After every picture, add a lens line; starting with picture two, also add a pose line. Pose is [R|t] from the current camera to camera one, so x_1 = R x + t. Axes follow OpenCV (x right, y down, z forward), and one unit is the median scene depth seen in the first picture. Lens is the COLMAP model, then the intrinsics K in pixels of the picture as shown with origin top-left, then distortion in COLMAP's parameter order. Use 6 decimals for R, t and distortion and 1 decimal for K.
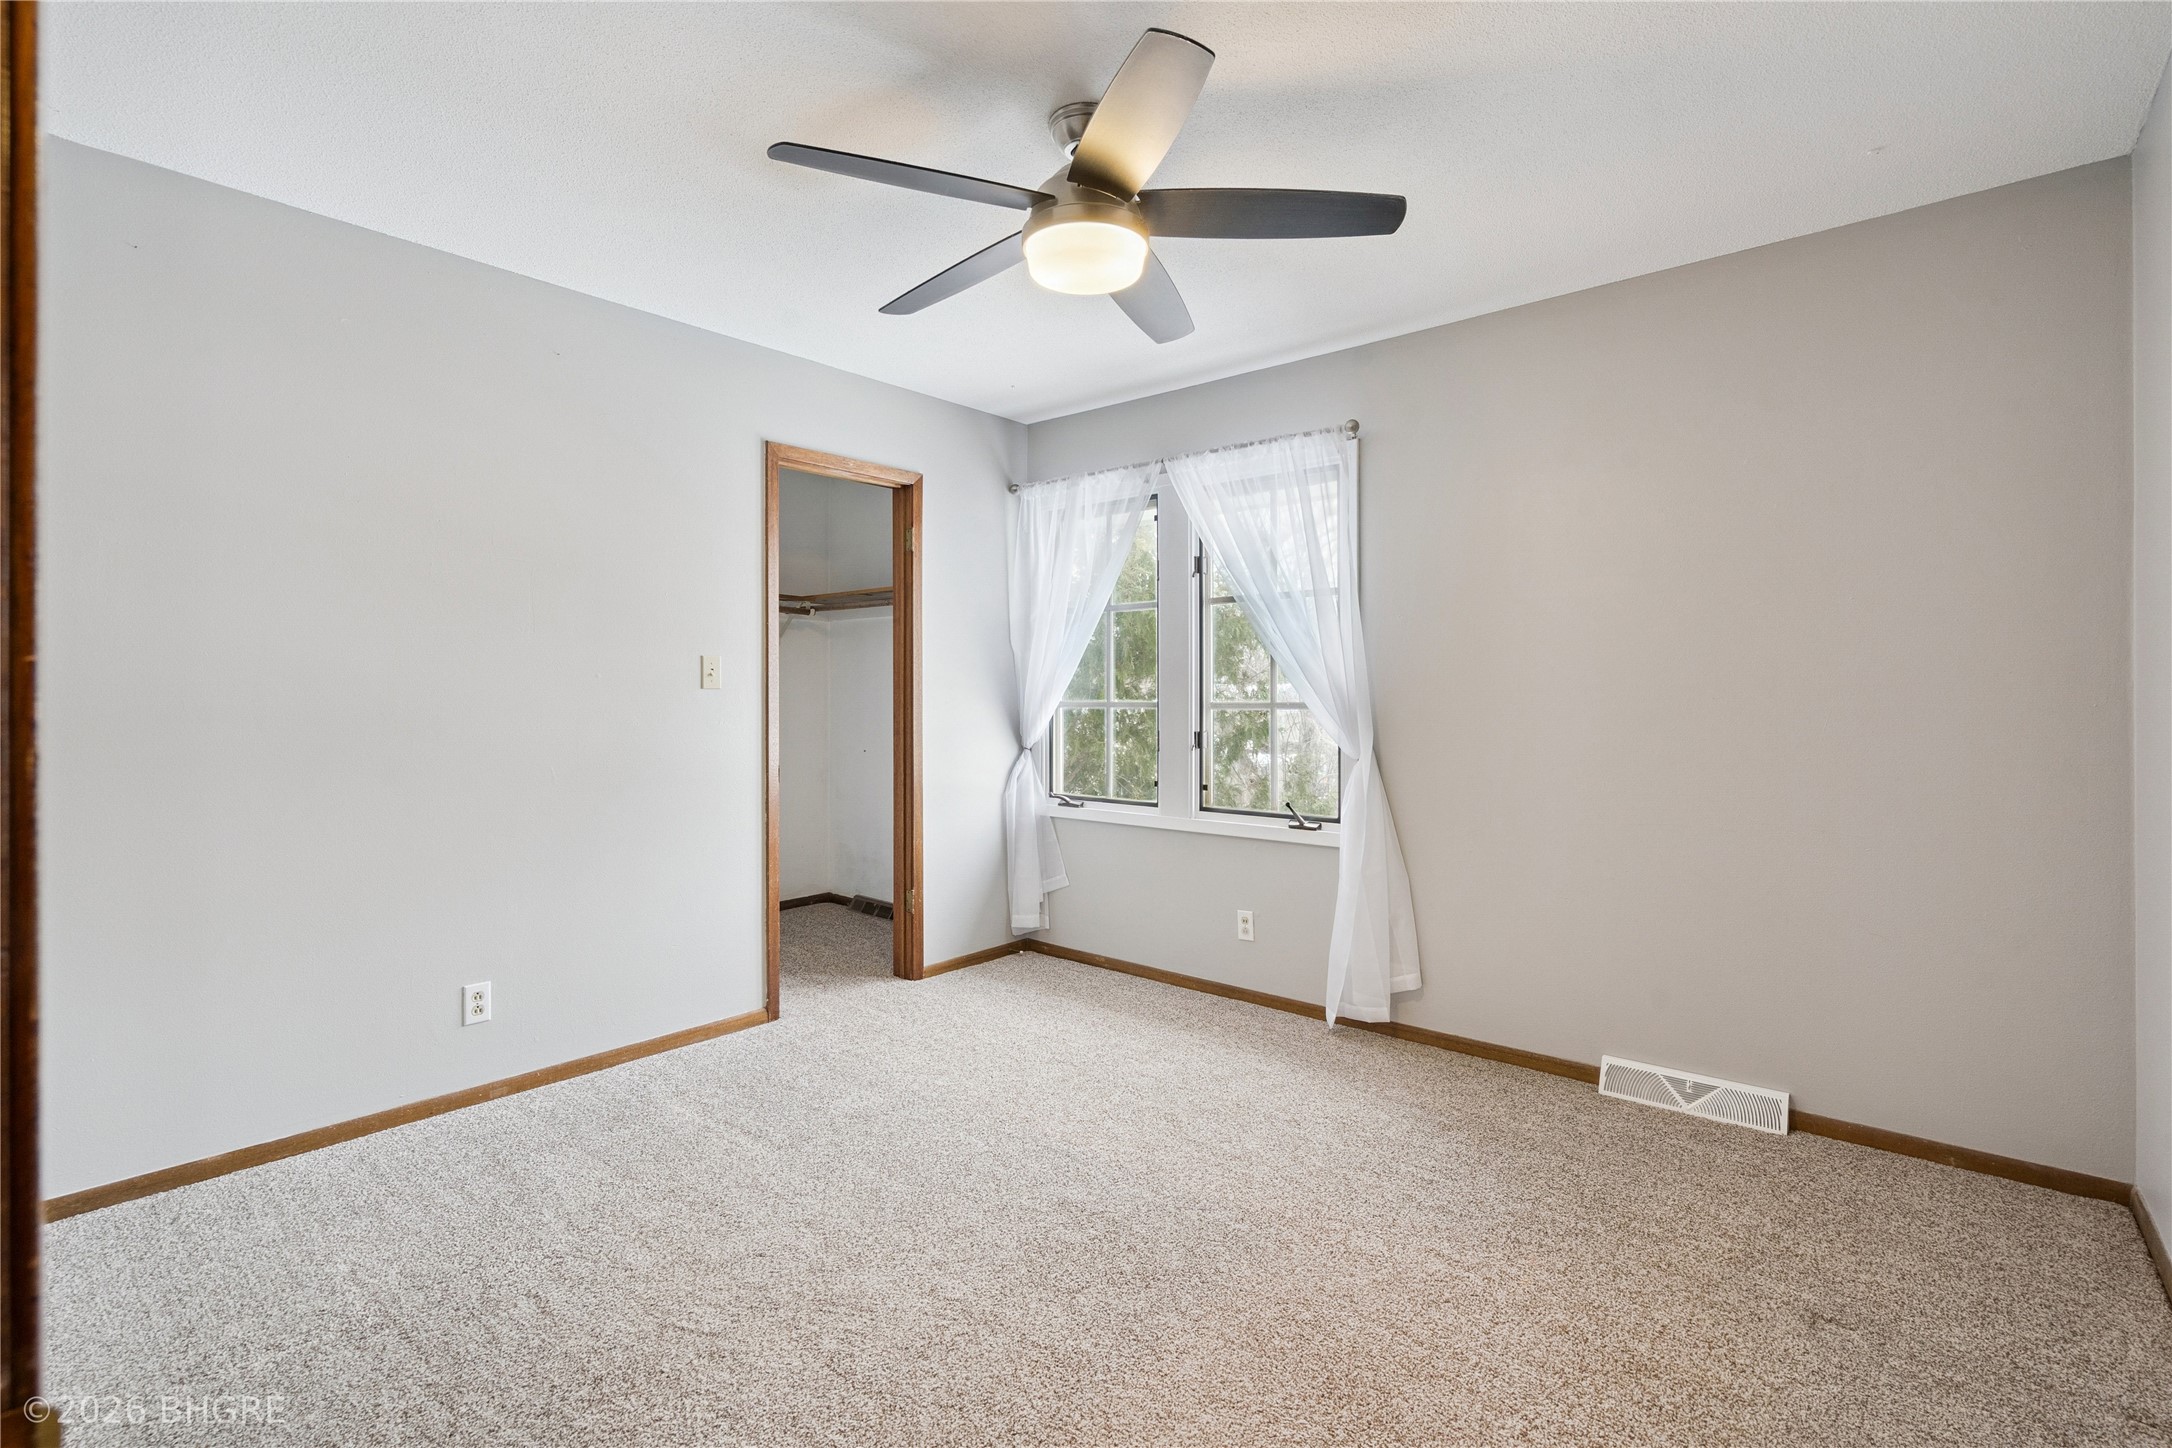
lens RADIAL K [[981.7, 0, 1083.8], [0, 981.7, 713.3], [0, 0, 1]] dist [0.000291, 0.000561]
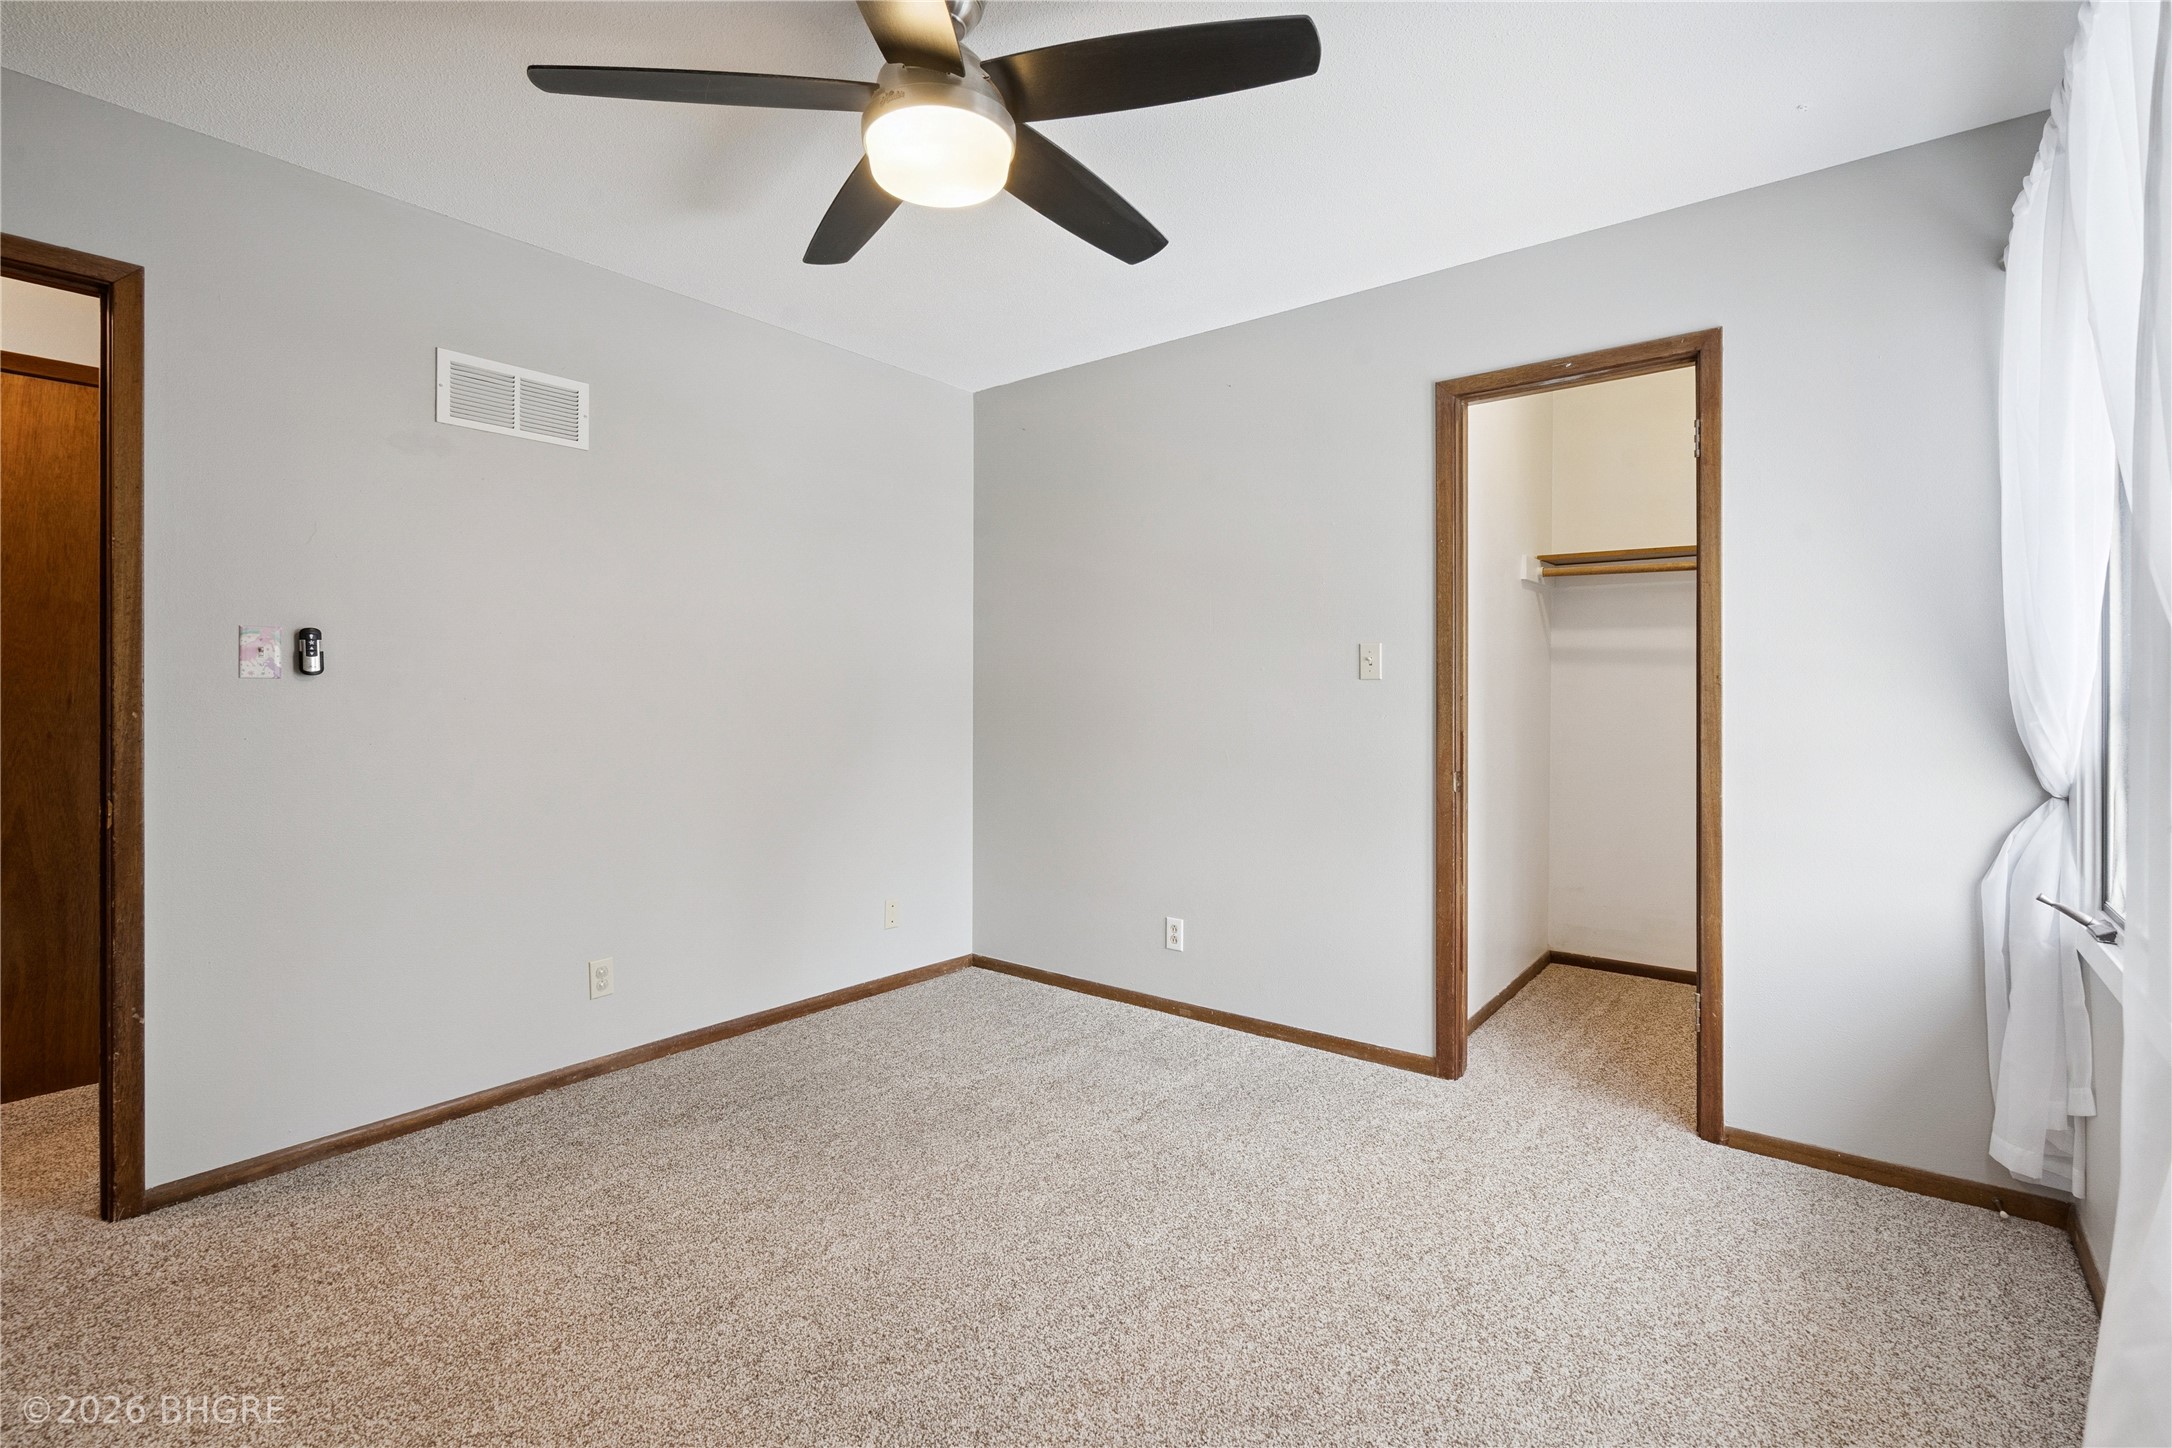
lens RADIAL K [[981.7, 0, 1053.3], [0, 981.7, 694.8], [0, 0, 1]] dist [0.000291, 0.000561]
pose [[0.028864, 0.000088, -0.999583, 0.553201], [-0.015557, 0.999879, -0.000361, -0.006674], [0.999462, 0.015561, 0.028862, 0.703278]]
